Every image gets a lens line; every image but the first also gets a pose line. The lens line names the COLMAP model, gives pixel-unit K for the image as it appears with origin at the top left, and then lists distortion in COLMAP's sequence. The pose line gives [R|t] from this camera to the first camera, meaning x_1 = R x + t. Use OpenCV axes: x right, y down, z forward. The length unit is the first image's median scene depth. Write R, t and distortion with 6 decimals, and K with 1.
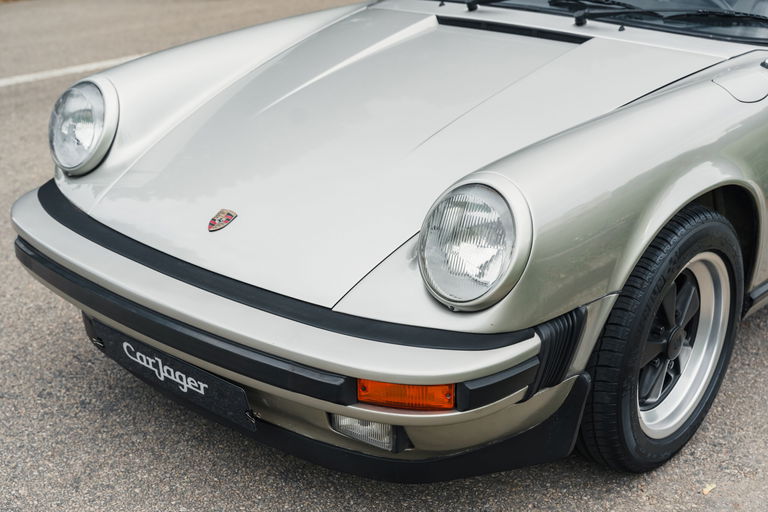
lens RADIAL K [[1026.3, 0, 386.0], [0, 1026.3, 259.6], [0, 0, 1]] dist [0.025010, 0.000000]
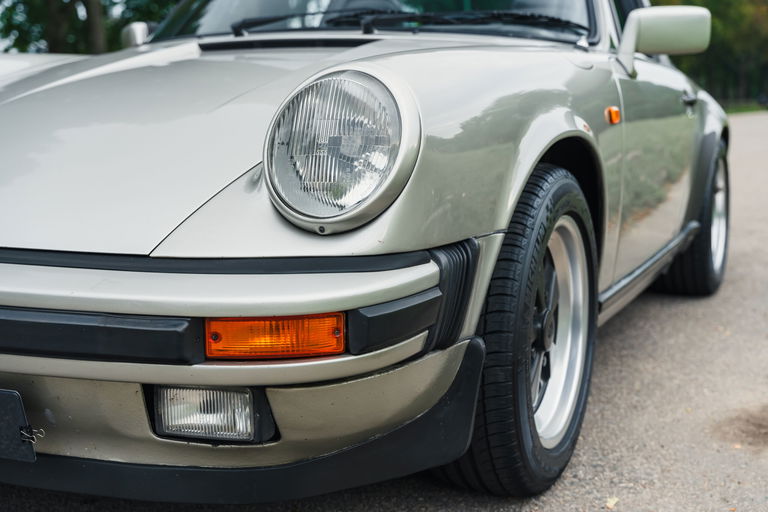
lens RADIAL K [[1048.2, 0, 380.9], [0, 1048.2, 248.3], [0, 0, 1]] dist [0.014561, 0.000000]
pose [[0.956461, -0.047396, 0.287987, -0.095923], [0.109534, 0.972894, -0.203667, 0.185445], [-0.270528, 0.226344, 0.935726, 0.239295]]
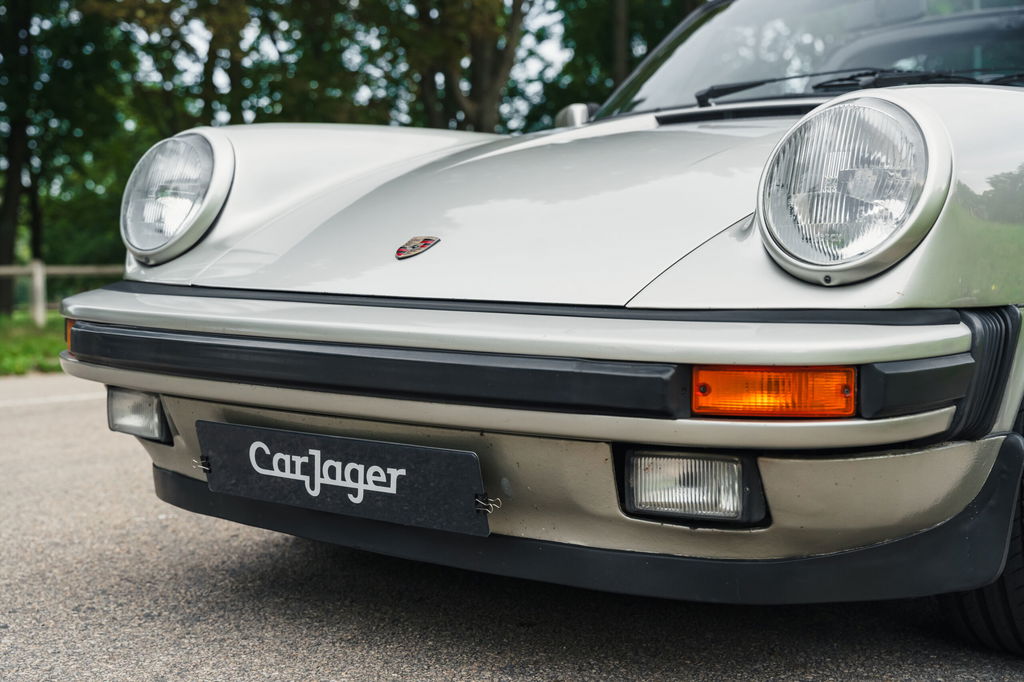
lens RADIAL K [[1368.4, 0, 529.5], [0, 1368.4, 322.0], [0, 0, 1]] dist [0.025010, 0.000000]
pose [[0.998033, -0.000693, 0.062688, -0.144364], [0.019313, 0.954709, -0.296914, 0.269153], [-0.059643, 0.297540, 0.952844, 0.184358]]
